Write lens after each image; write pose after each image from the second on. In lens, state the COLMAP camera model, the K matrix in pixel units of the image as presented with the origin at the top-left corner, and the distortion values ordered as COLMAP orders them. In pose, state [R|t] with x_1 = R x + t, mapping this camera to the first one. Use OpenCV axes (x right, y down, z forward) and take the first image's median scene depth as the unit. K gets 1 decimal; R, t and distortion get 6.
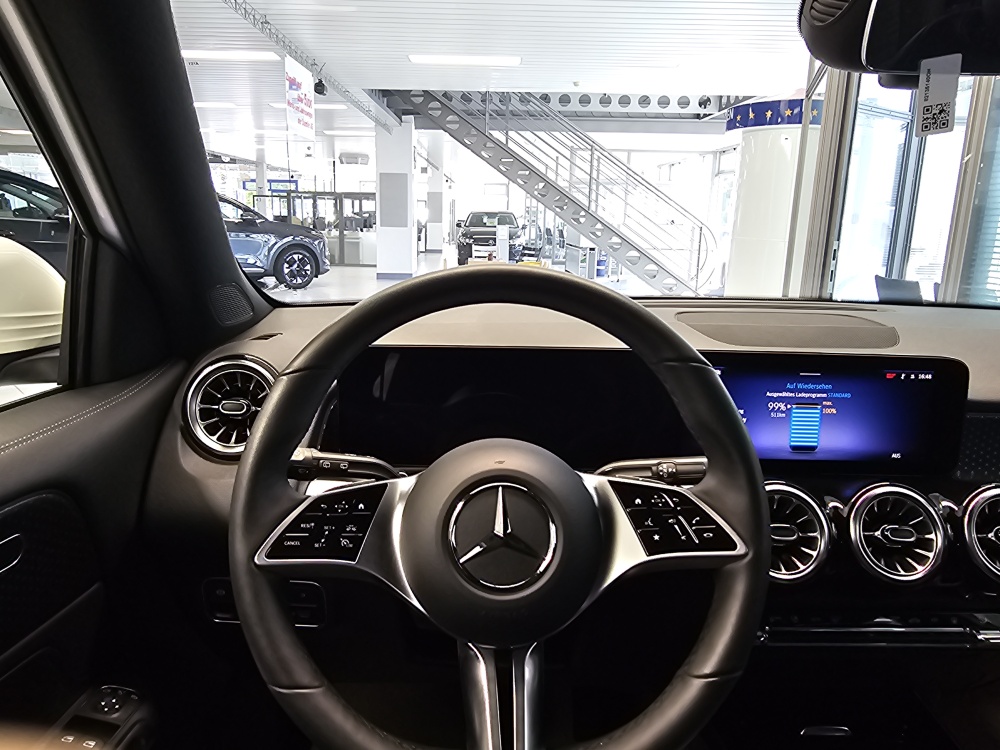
lens RADIAL K [[677.2, 0, 477.6], [0, 677.2, 372.2], [0, 0, 1]] dist [0.002319, 0.002524]
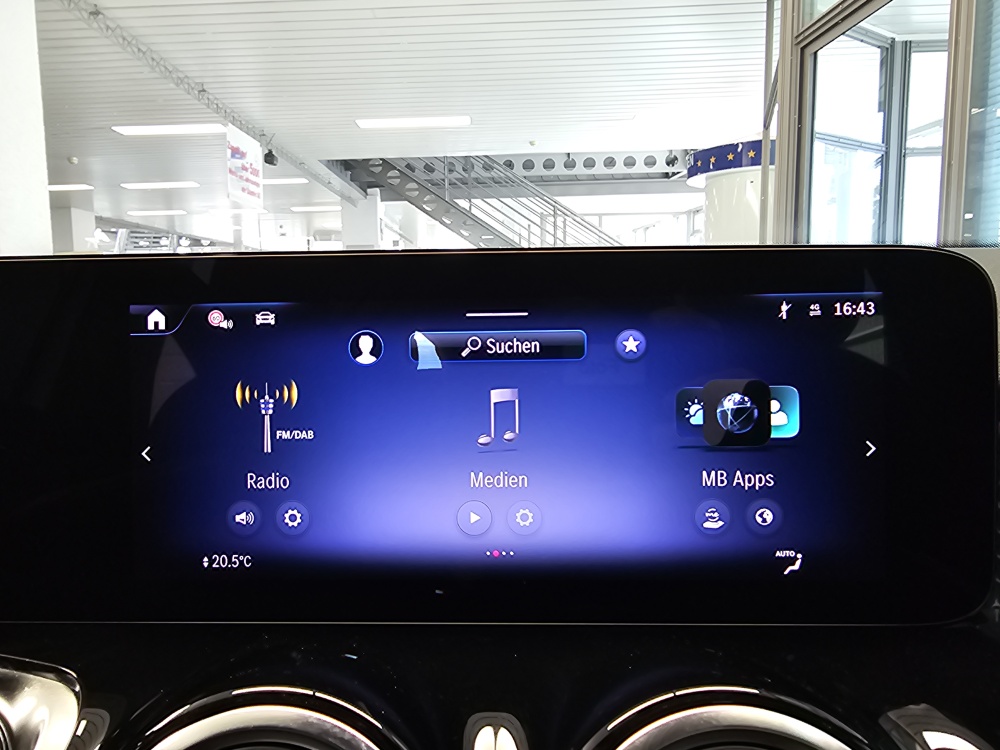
lens RADIAL K [[681.0, 0, 436.7], [0, 681.0, 370.8], [0, 0, 1]] dist [-0.001713, 0.000350]
pose [[0.998487, -0.033545, -0.043576, 0.050406], [0.028465, 0.993257, -0.112381, 0.007472], [0.047052, 0.110971, 0.992709, 0.072485]]
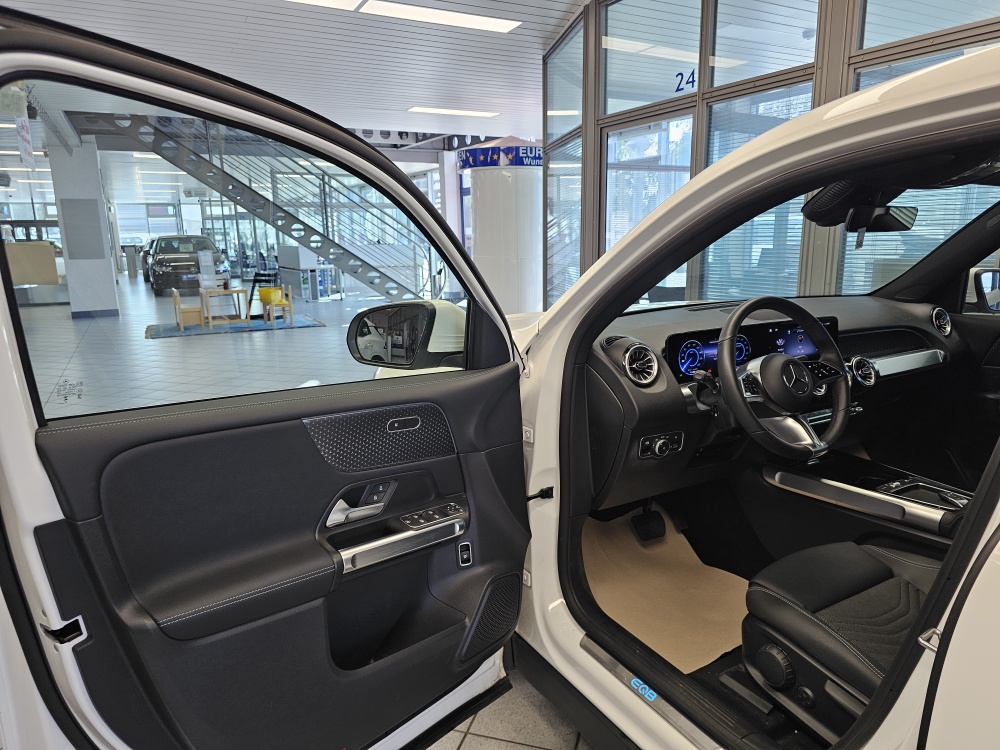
lens RADIAL K [[680.9, 0, 500.0], [0, 680.9, 375.0], [0, 0, 1]] dist [0.023943, -0.005322]
pose [[0.871184, -0.134052, 0.472301, -0.197159], [0.143077, 0.989566, 0.016952, -0.002397], [-0.469646, 0.052807, 0.881274, -0.087426]]
